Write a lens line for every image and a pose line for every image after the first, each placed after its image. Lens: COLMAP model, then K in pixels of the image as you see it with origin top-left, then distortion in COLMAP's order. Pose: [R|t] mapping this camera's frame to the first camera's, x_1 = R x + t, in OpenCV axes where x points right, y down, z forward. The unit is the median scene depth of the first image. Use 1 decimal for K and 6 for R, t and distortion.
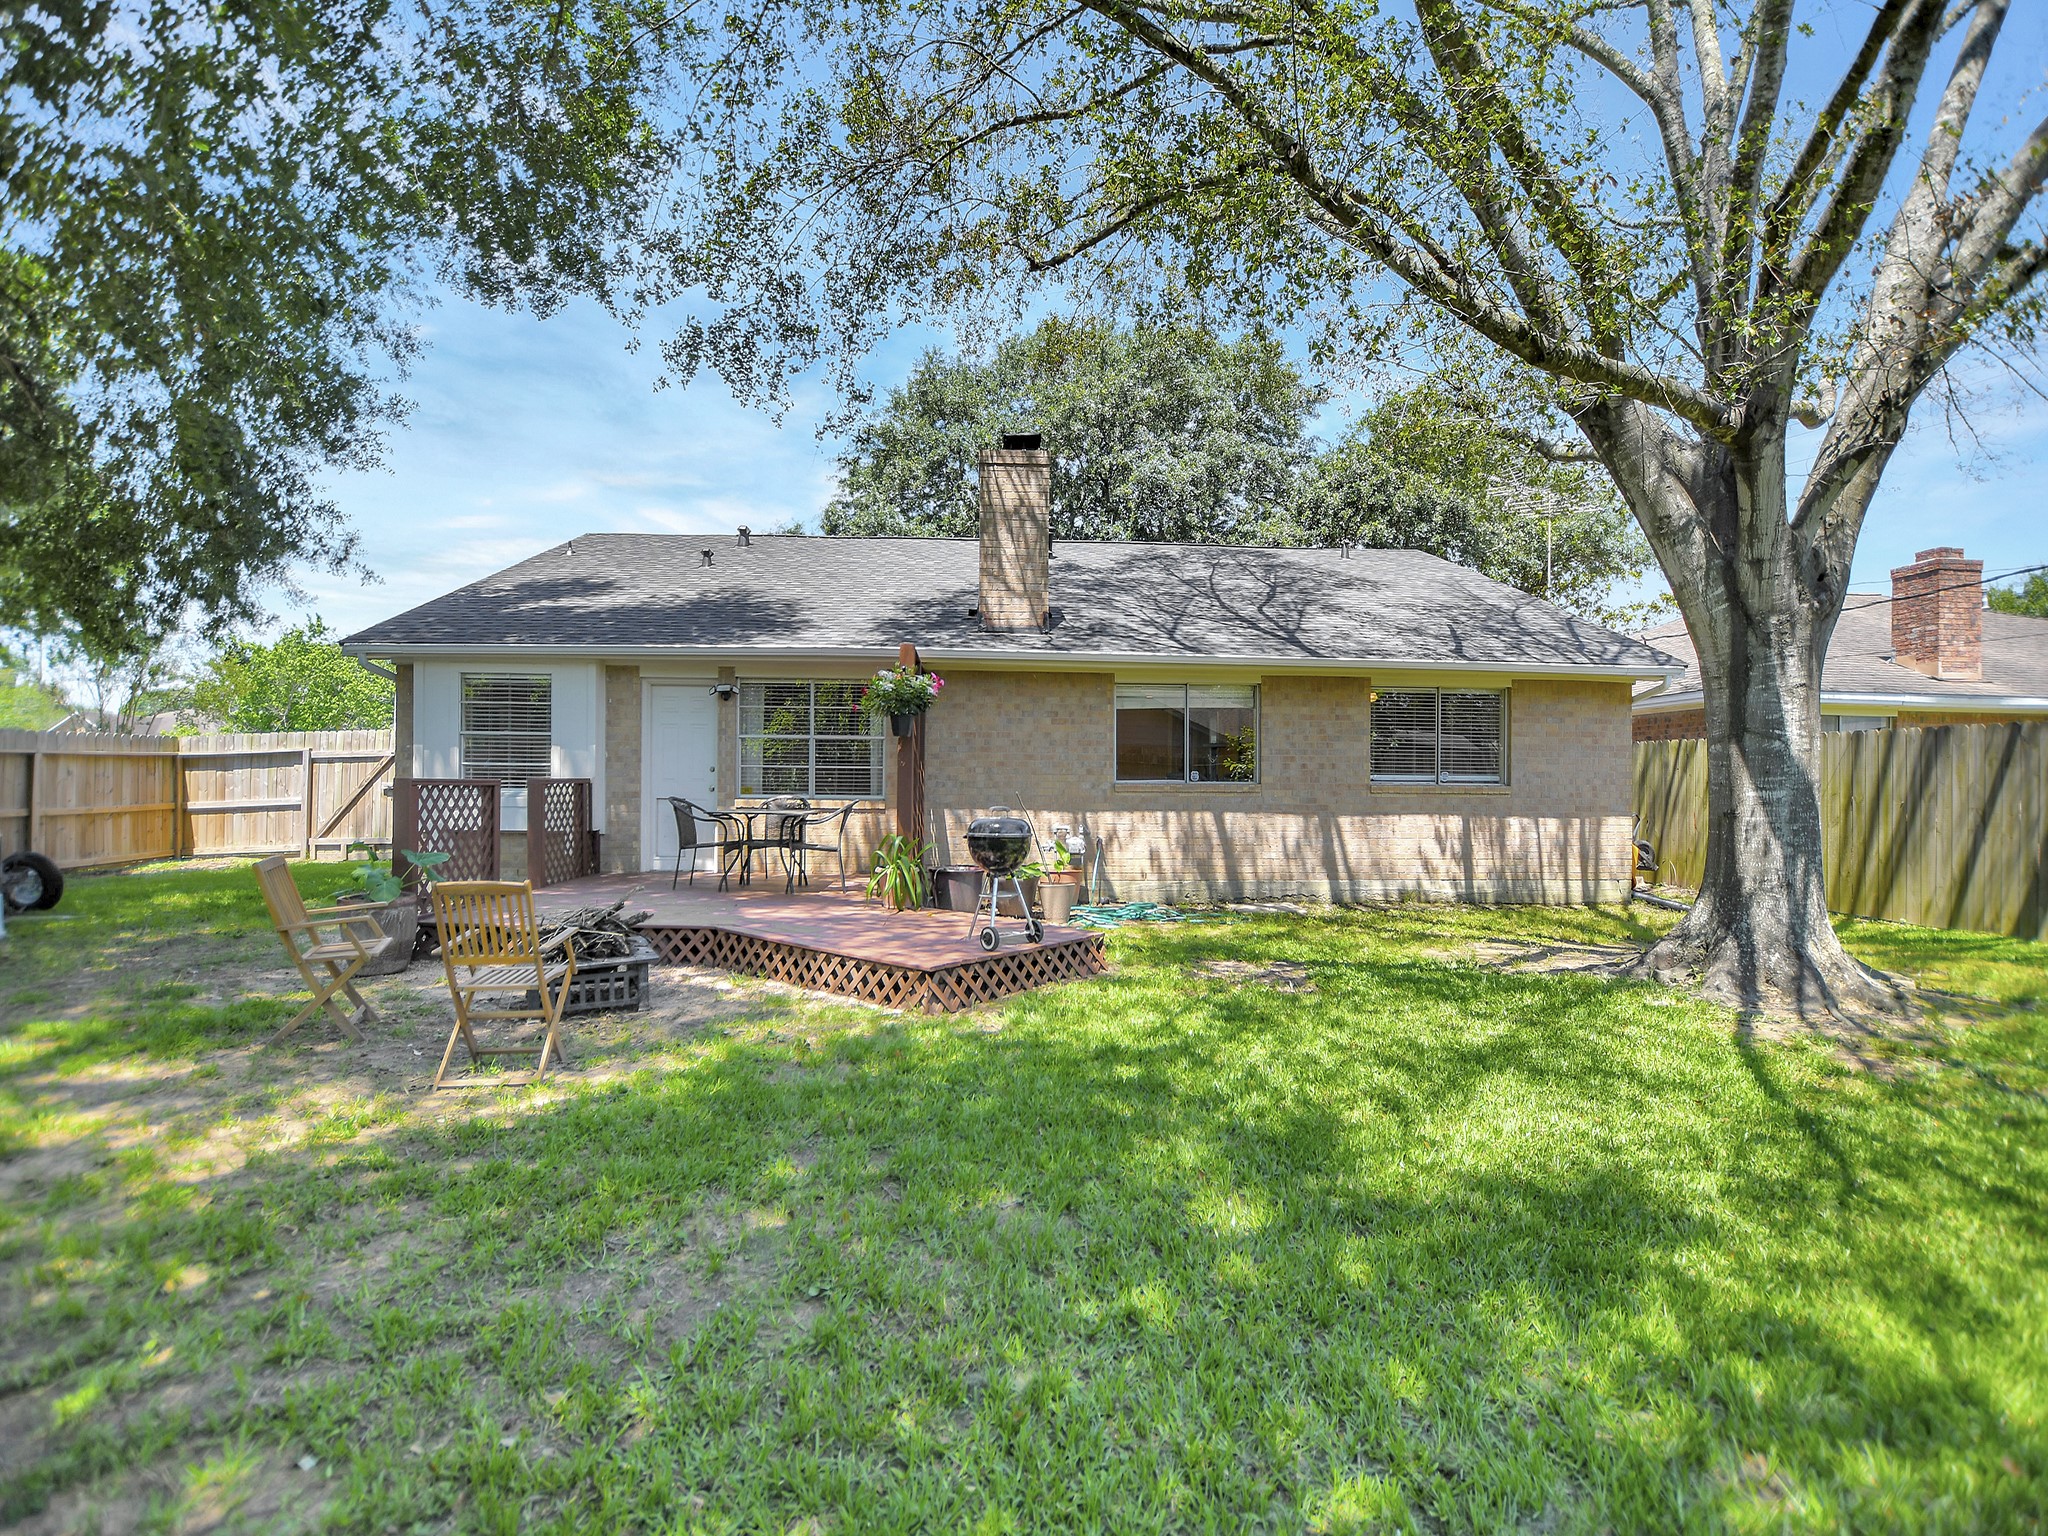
lens RADIAL K [[913.0, 0, 1018.4], [0, 913.0, 781.5], [0, 0, 1]] dist [-0.027102, 0.000904]
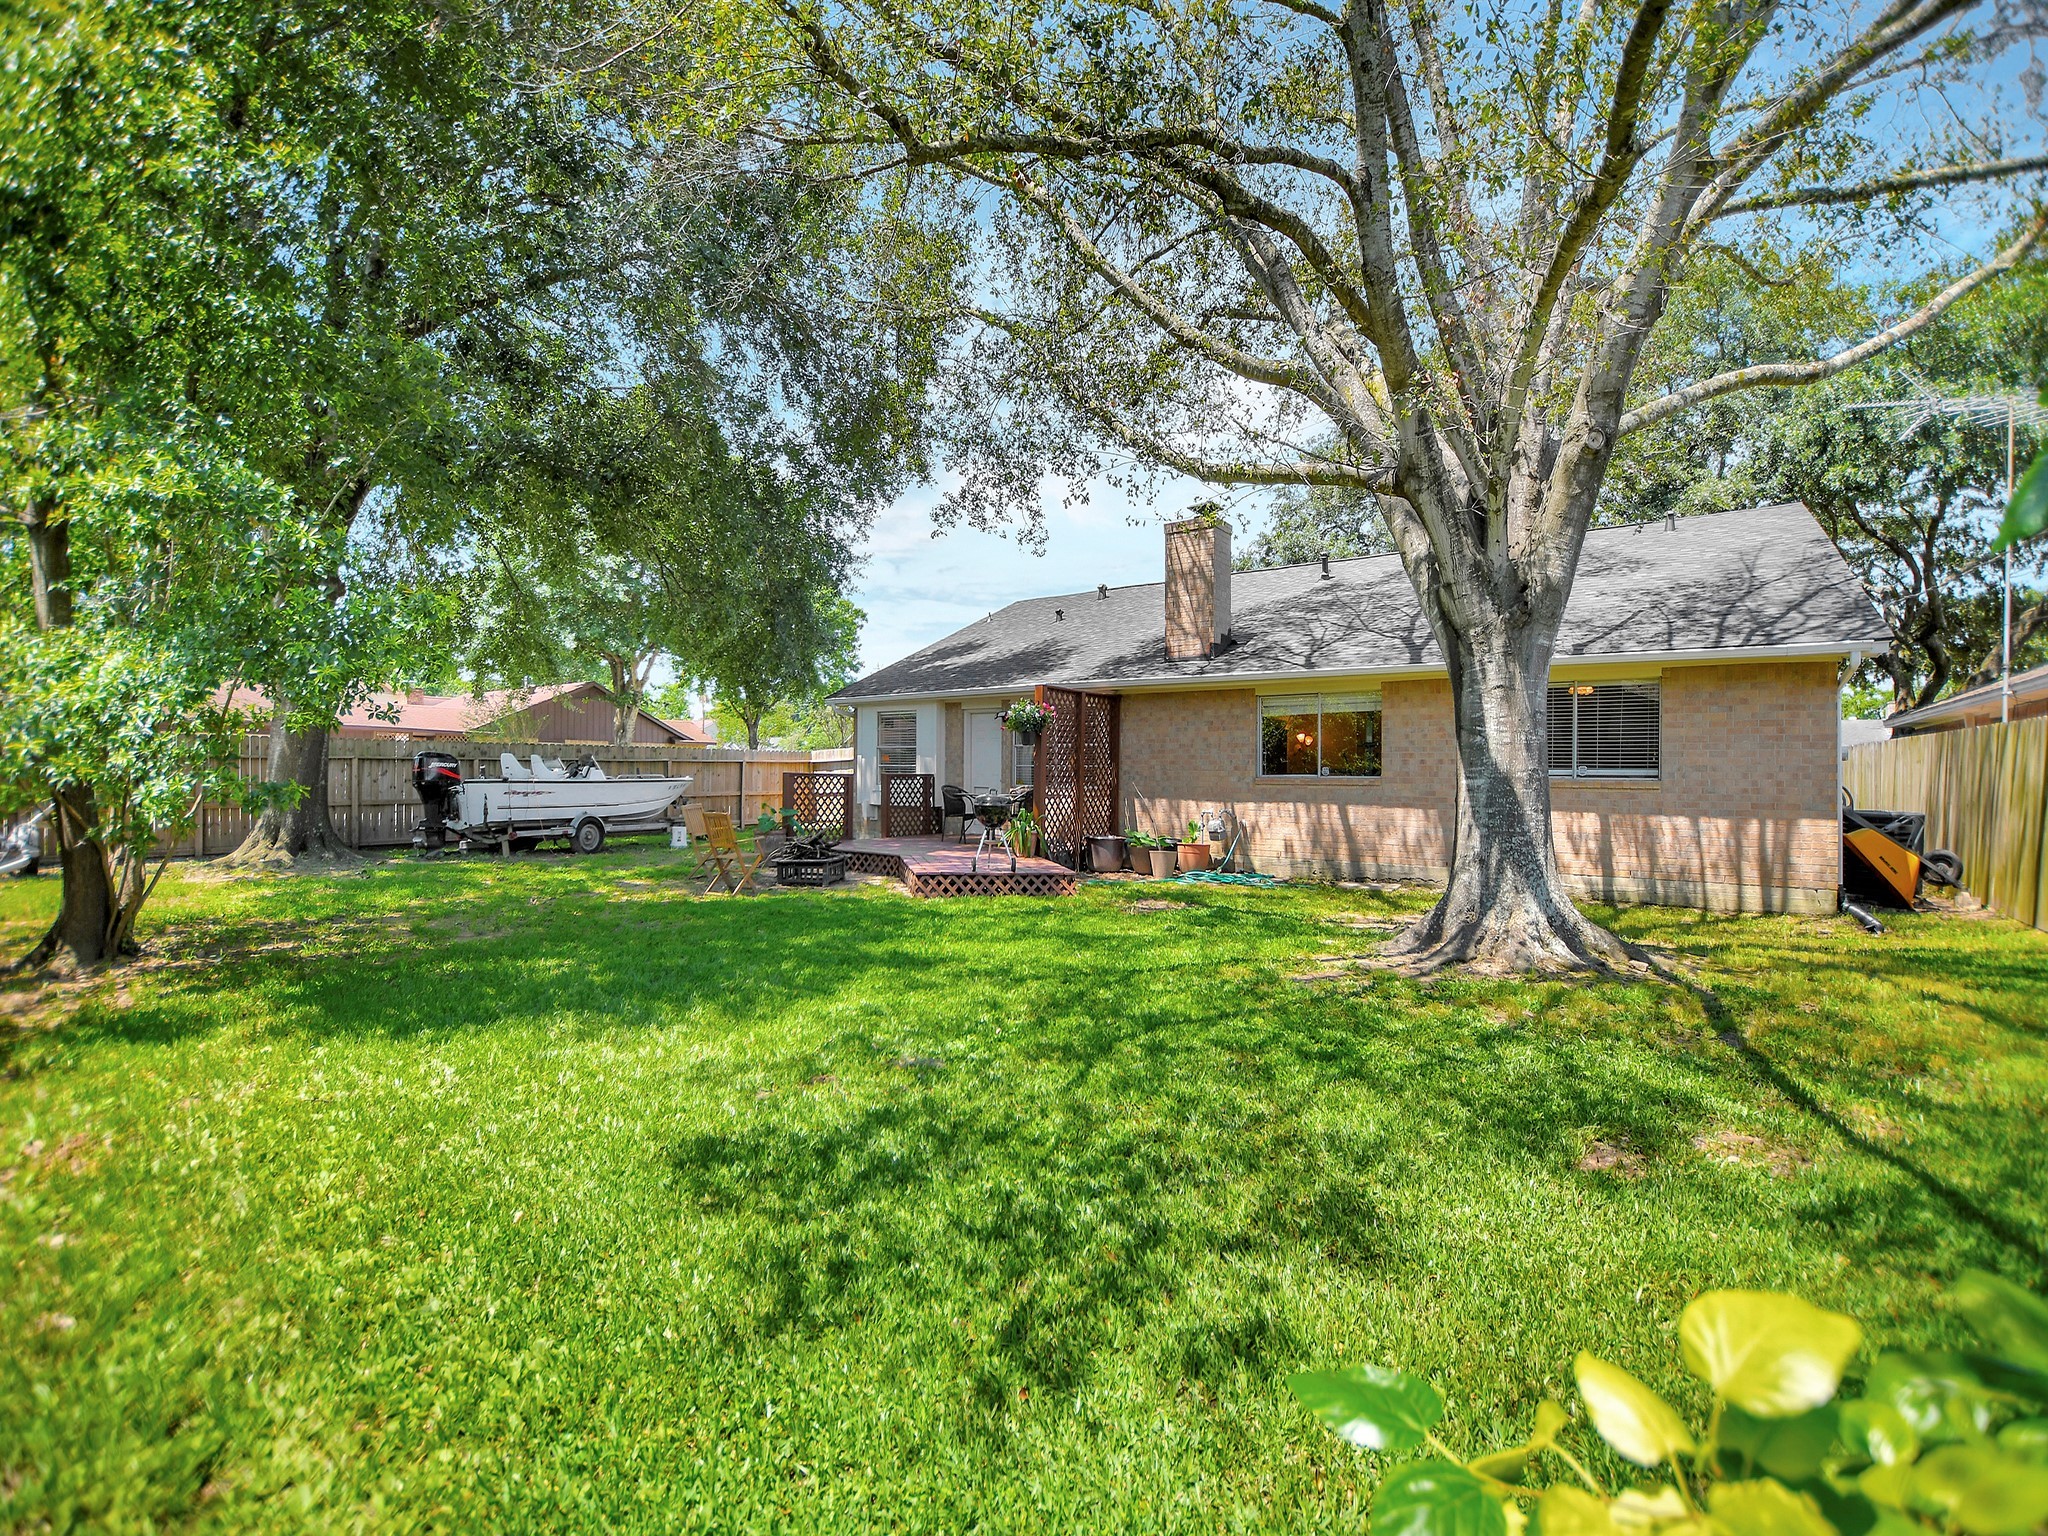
lens RADIAL K [[913.0, 0, 1012.8], [0, 913.0, 780.2], [0, 0, 1]] dist [-0.027102, 0.000904]
pose [[0.776949, 0.002483, -0.629559, 0.620619], [-0.004567, 0.999988, -0.001693, 0.008909], [0.629547, 0.004191, 0.776951, -0.159093]]
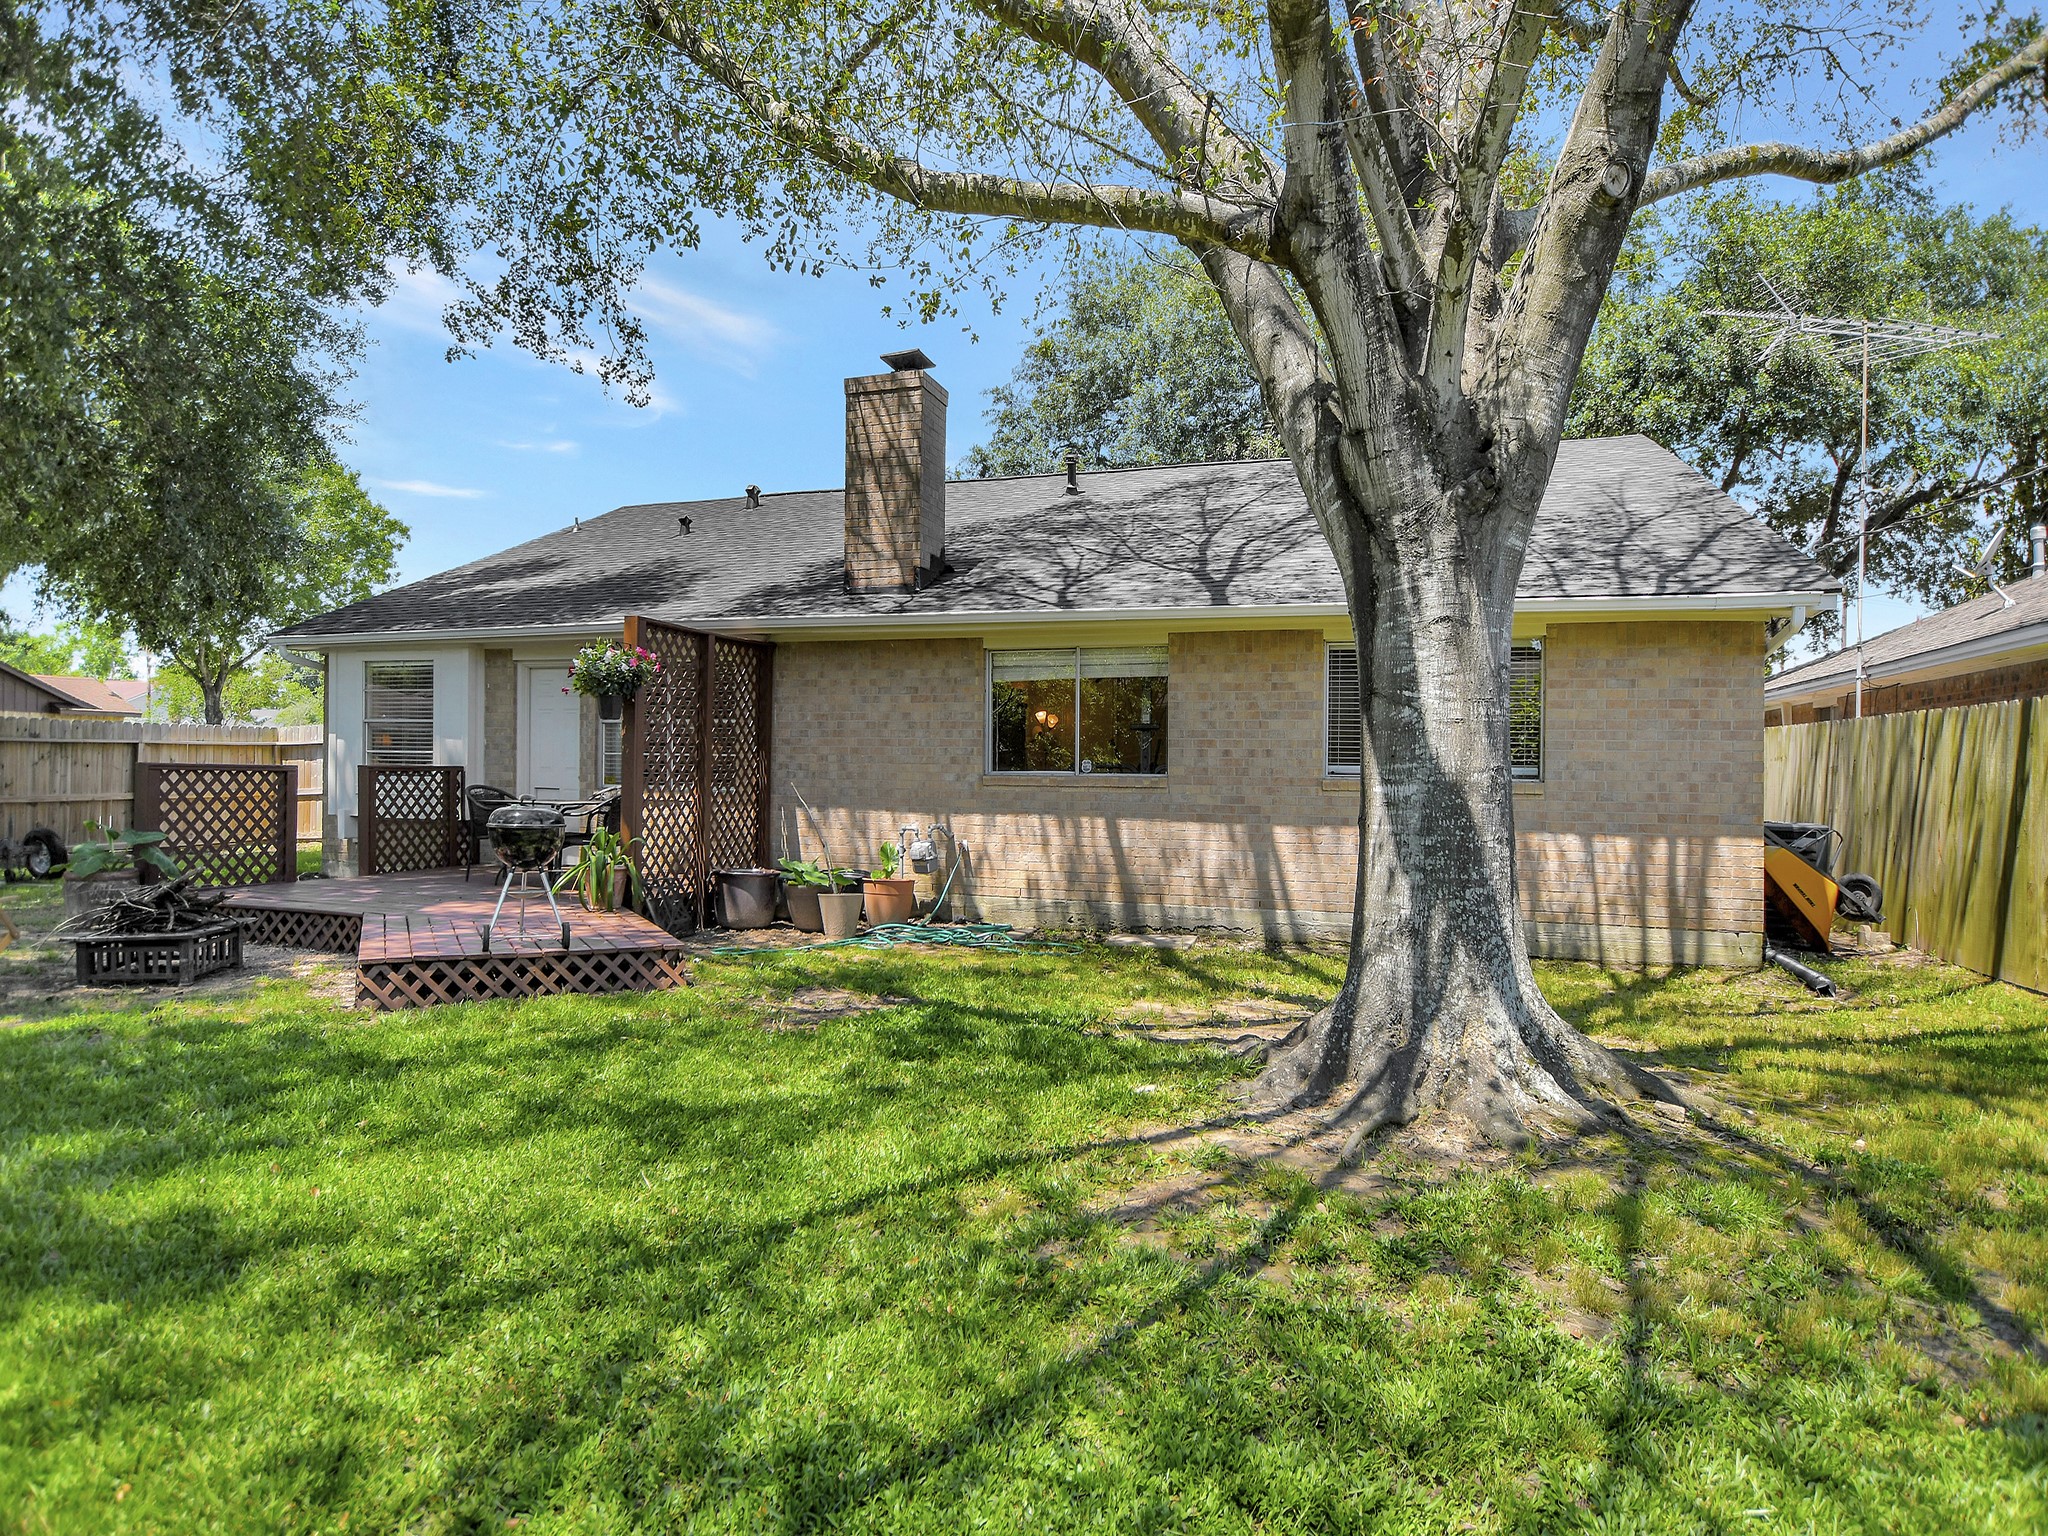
lens RADIAL K [[1136.6, 0, 1008.7], [0, 1136.6, 777.3], [0, 0, 1]] dist [-0.009990, 0.003519]
pose [[0.931638, 0.007344, -0.363314, 0.487841], [-0.007974, 0.999968, -0.000233, 0.003727], [0.363301, 0.003114, 0.931667, 0.075660]]
